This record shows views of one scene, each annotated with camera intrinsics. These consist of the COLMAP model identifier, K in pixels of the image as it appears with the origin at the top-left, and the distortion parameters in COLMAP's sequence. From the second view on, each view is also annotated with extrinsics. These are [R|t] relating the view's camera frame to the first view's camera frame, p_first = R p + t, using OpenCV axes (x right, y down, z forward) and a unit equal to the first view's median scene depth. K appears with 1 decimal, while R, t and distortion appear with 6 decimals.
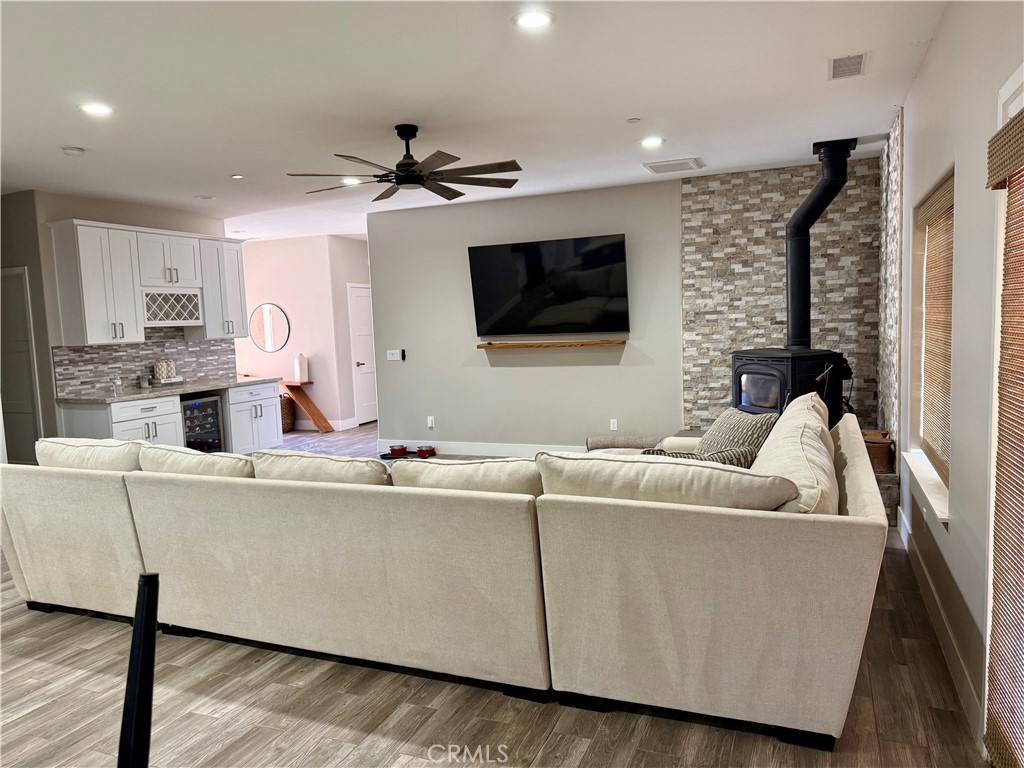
lens RADIAL K [[712.3, 0, 509.7], [0, 712.3, 385.6], [0, 0, 1]] dist [0.052653, -0.071261]
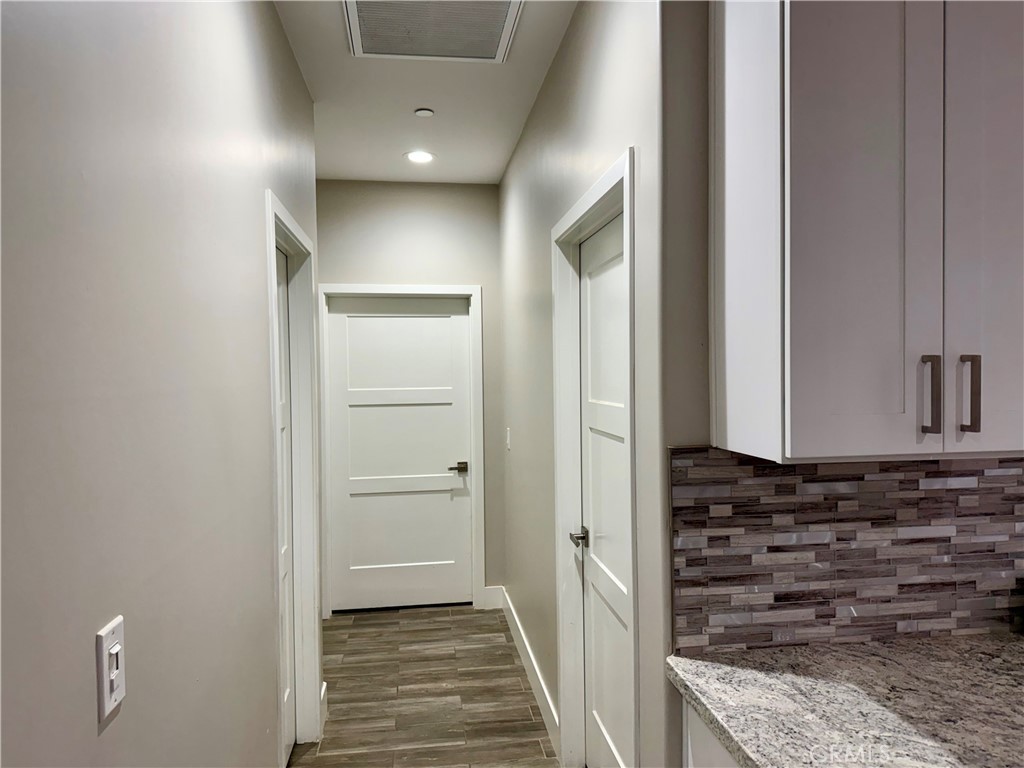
lens RADIAL K [[712.3, 0, 513.1], [0, 712.3, 385.5], [0, 0, 1]] dist [0.052653, -0.071261]
pose [[0.503679, 0.052426, -0.862299, -0.430371], [-0.083156, 0.996464, 0.012010, -0.070072], [0.859879, 0.065656, 0.506258, 0.786902]]
